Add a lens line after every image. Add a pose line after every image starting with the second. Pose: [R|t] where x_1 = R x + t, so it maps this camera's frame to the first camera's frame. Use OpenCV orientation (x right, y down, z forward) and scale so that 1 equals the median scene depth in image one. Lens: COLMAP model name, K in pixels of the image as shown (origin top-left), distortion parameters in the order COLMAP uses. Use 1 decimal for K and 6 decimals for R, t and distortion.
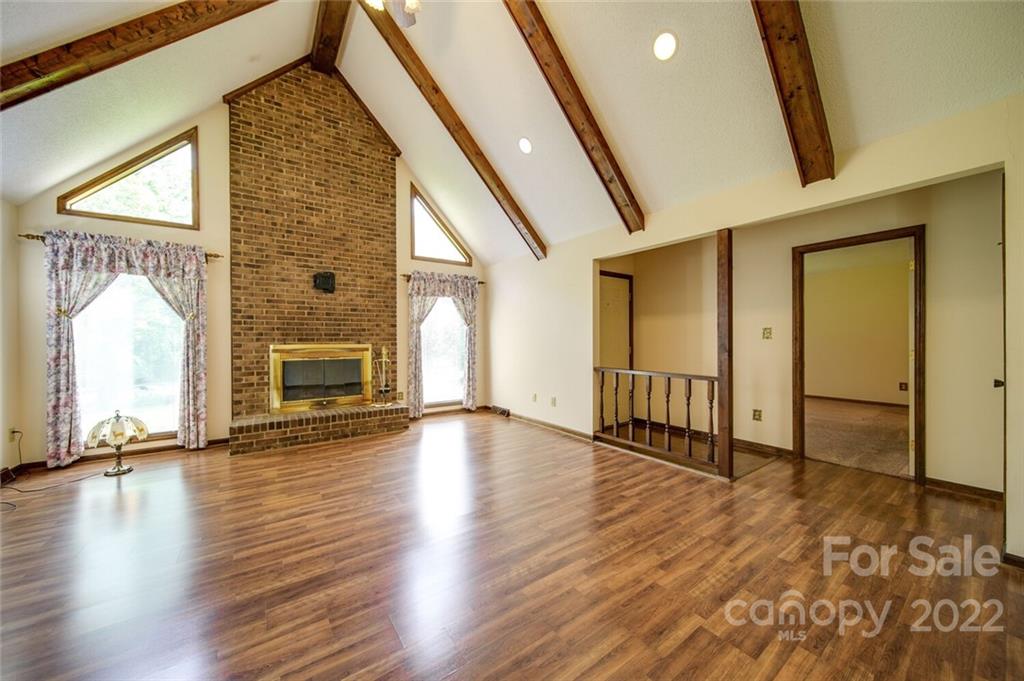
lens RADIAL K [[356.3, 0, 515.9], [0, 356.3, 340.6], [0, 0, 1]] dist [-0.004515, 0.001360]
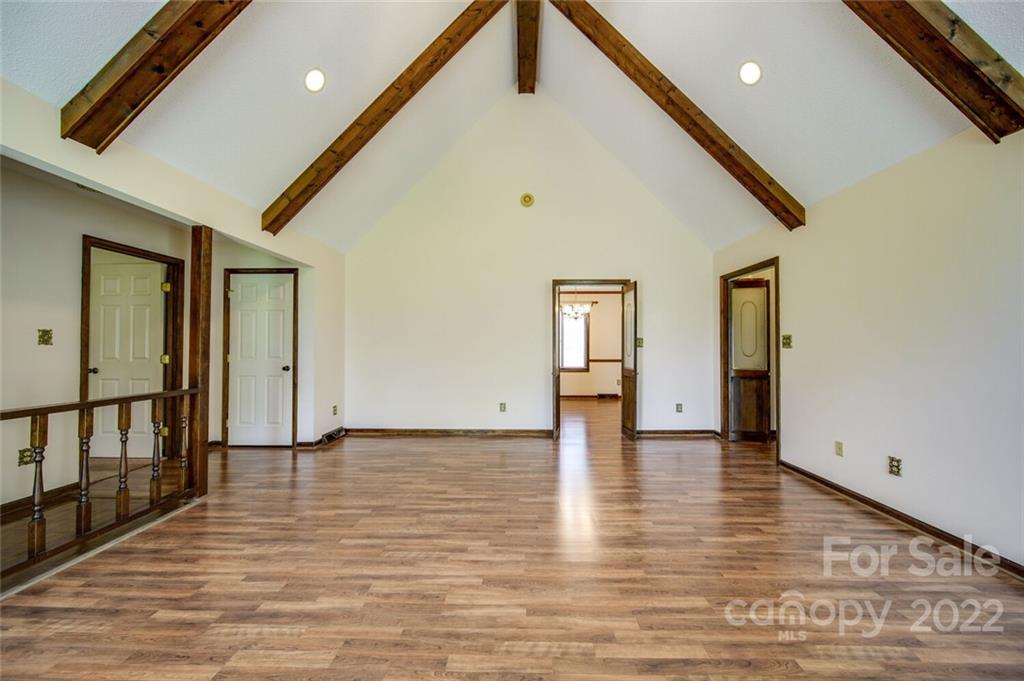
lens RADIAL K [[356.3, 0, 515.9], [0, 356.3, 344.4], [0, 0, 1]] dist [-0.004515, 0.001360]
pose [[-0.804296, 0.010421, 0.594138, -0.667386], [-0.000070, 0.999845, -0.017632, 0.010066], [-0.594230, -0.014223, -0.804170, 1.386219]]
